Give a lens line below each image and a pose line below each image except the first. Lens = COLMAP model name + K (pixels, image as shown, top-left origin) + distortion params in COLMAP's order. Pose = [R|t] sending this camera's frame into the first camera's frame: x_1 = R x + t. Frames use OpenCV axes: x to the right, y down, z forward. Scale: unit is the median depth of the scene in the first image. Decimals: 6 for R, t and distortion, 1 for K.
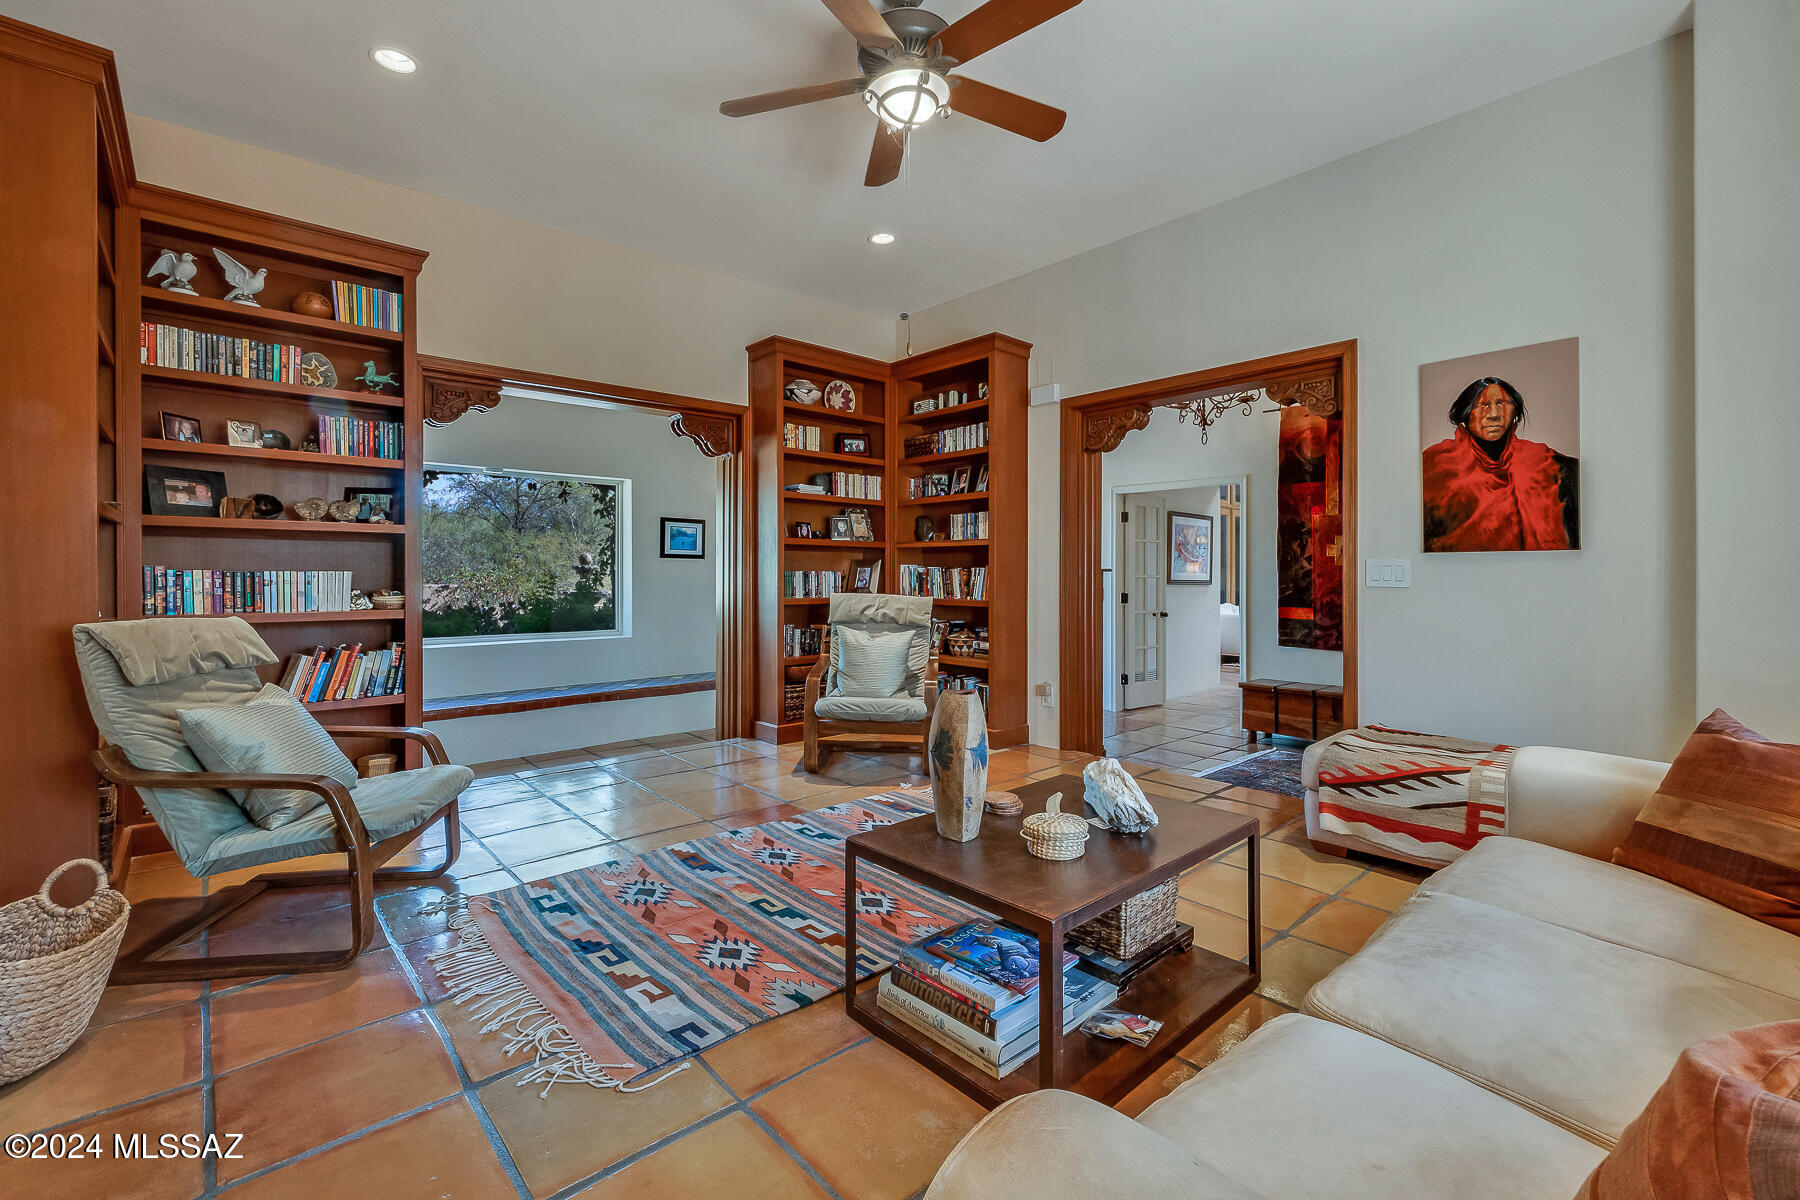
lens RADIAL K [[784.7, 0, 902.2], [0, 784.7, 585.8], [0, 0, 1]] dist [0.002964, 0.000213]
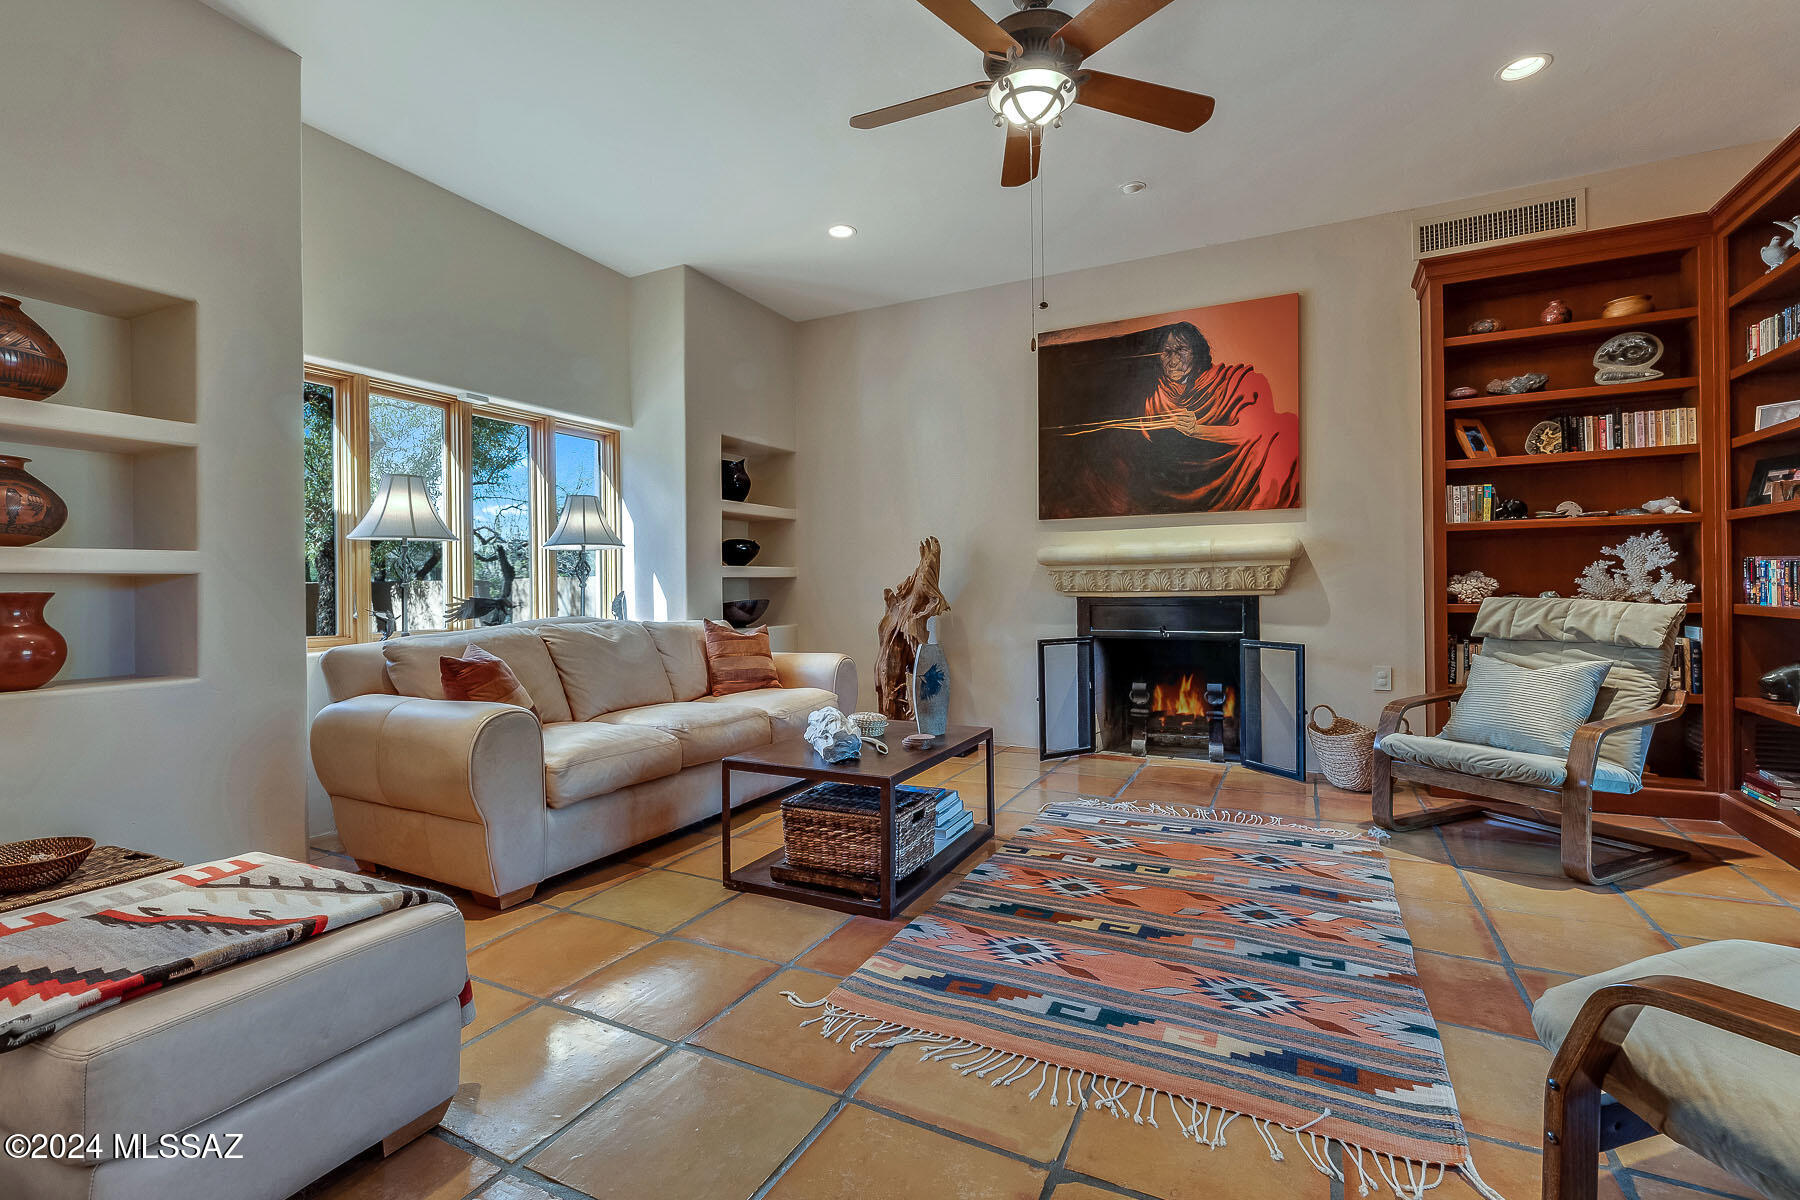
lens RADIAL K [[784.7, 0, 901.9], [0, 784.7, 590.3], [0, 0, 1]] dist [0.002964, 0.000213]
pose [[-0.931942, 0.007294, -0.362535, 0.540849], [0.001188, 0.999854, 0.017064, 0.011811], [0.362606, 0.015472, -0.931814, 1.912415]]
